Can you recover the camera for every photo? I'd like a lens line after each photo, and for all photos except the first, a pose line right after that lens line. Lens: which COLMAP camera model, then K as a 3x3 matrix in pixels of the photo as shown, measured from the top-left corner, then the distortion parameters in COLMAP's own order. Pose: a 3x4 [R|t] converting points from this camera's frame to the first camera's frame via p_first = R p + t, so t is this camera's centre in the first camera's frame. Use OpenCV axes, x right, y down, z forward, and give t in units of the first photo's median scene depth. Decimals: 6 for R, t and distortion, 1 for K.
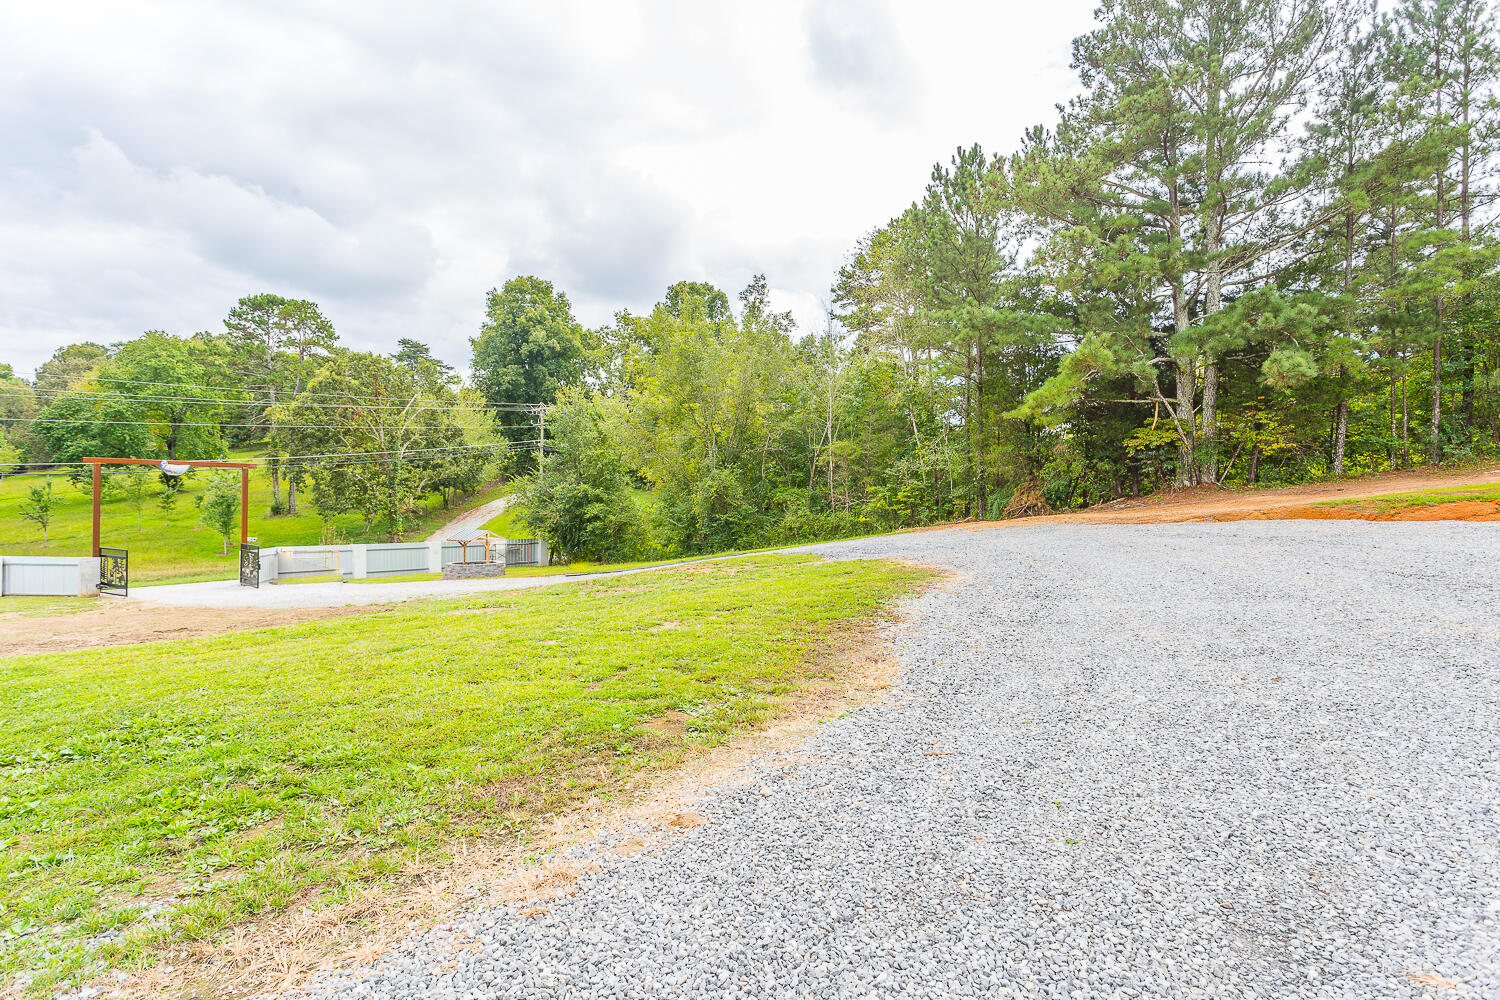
lens RADIAL K [[783.4, 0, 745.8], [0, 783.4, 498.4], [0, 0, 1]] dist [-0.001255, -0.000117]
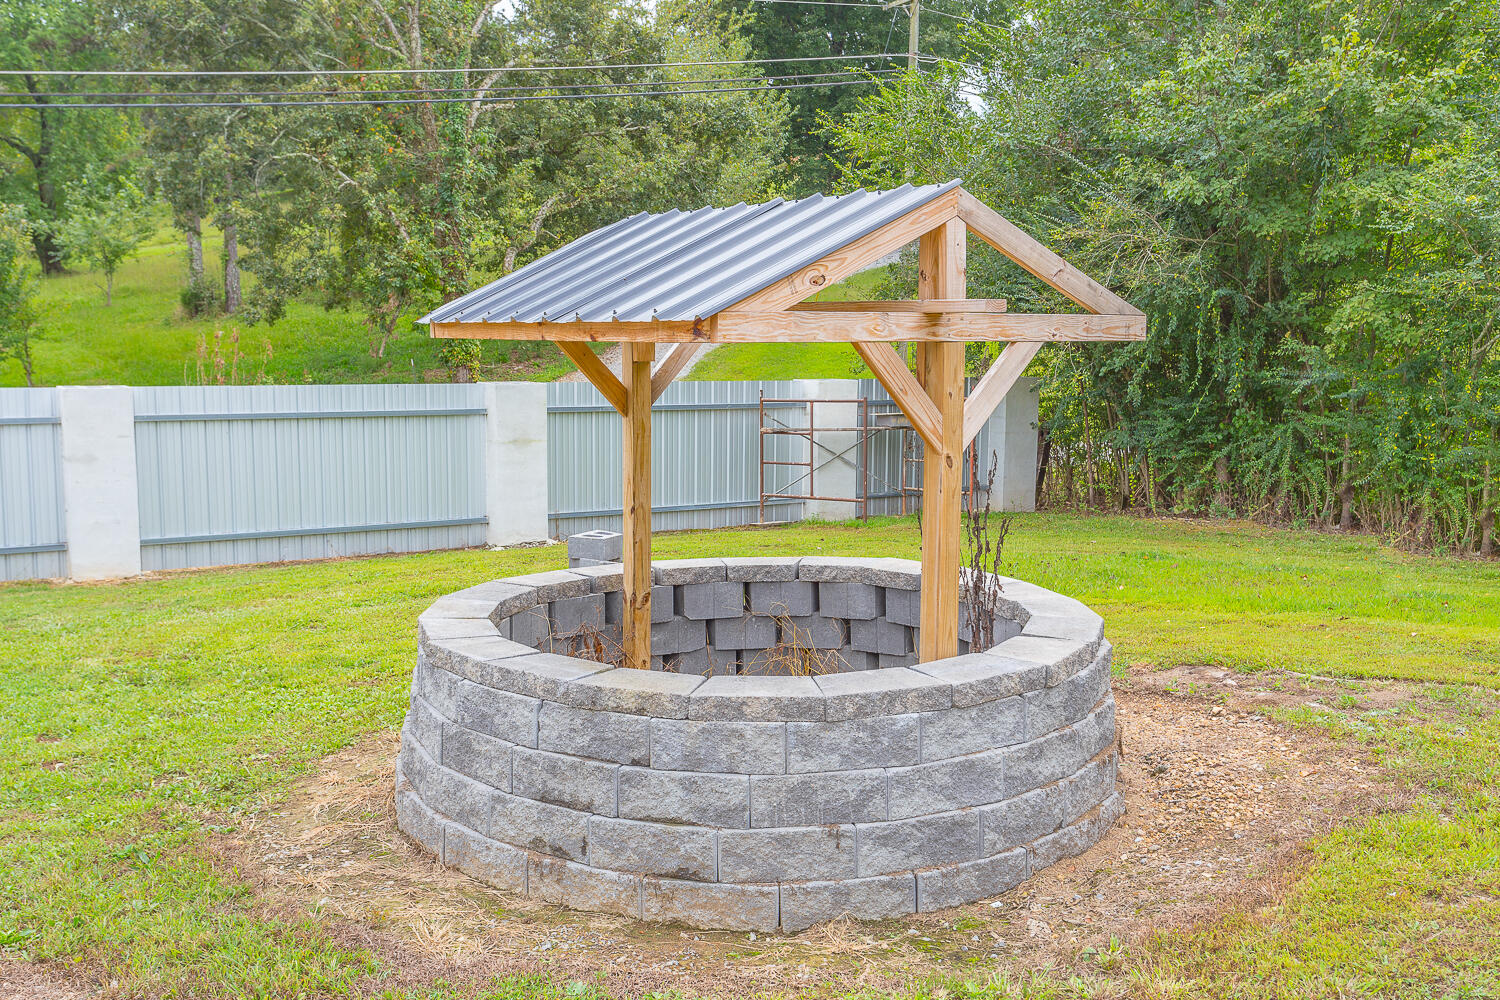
lens RADIAL K [[1422.1, 0, 748.6], [0, 1422.1, 500.9], [0, 0, 1]] dist [-0.005597, 0.000000]
pose [[0.957396, 0.036224, -0.286499, -0.158819], [-0.000978, 0.992502, 0.122221, 0.027393], [0.288778, -0.116734, 0.950253, 0.448401]]
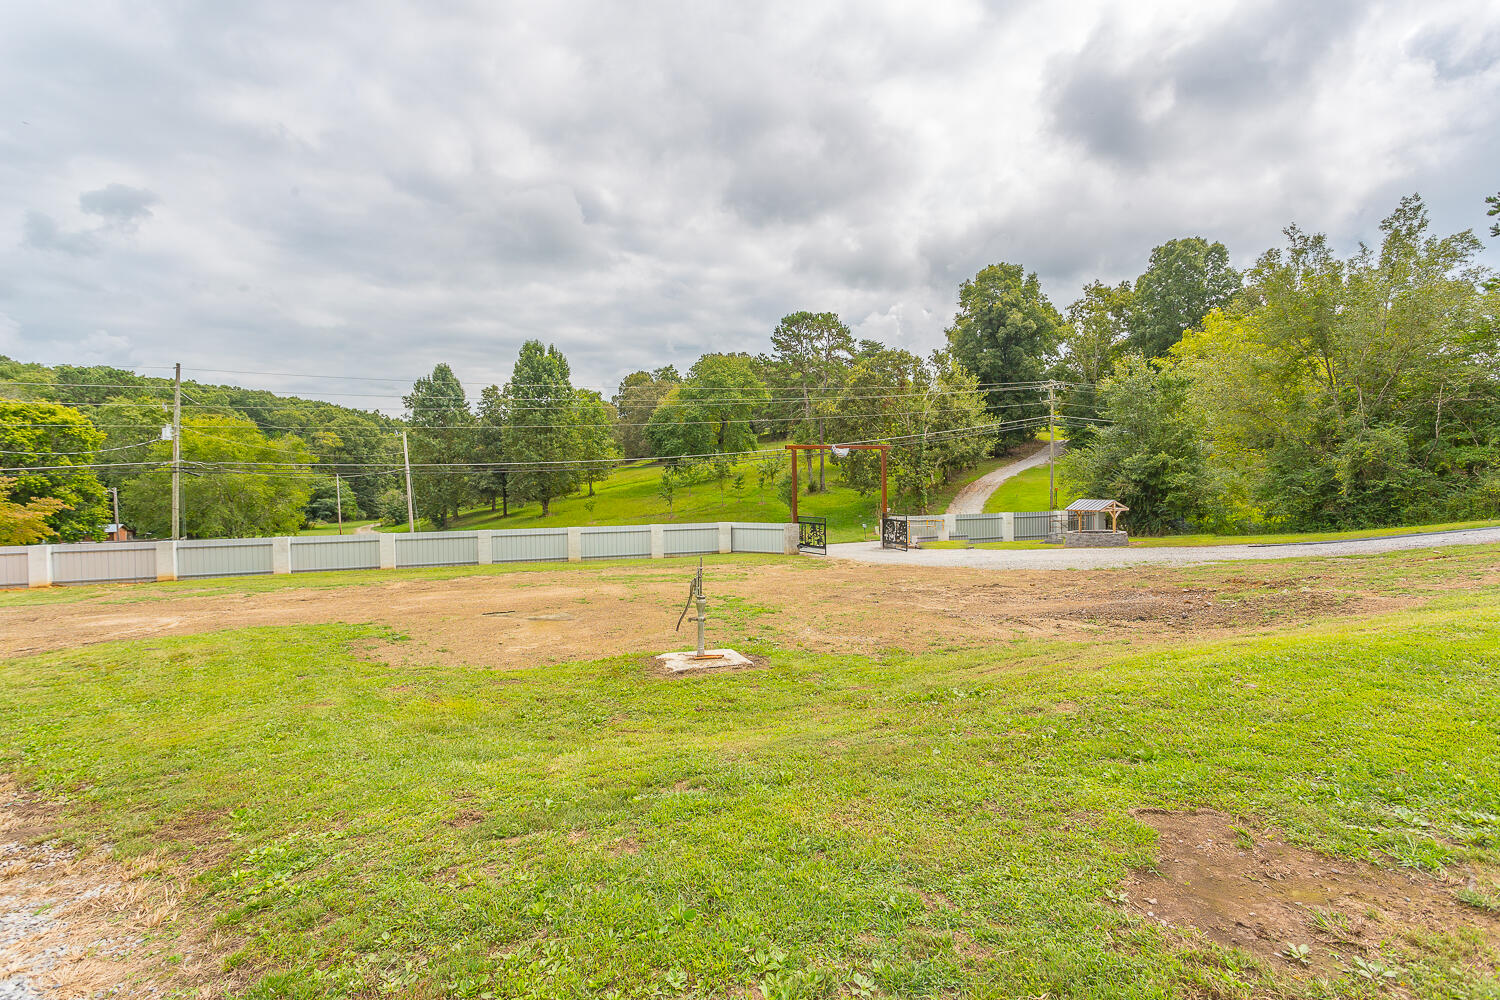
lens RADIAL K [[712.8, 0, 746.7], [0, 712.8, 499.2], [0, 0, 1]] dist [-0.001772, 0.003524]
pose [[0.870192, -0.010765, -0.492595, -0.148110], [0.026082, 0.999366, 0.024235, 0.002558], [0.492022, -0.033937, 0.869921, -0.019657]]
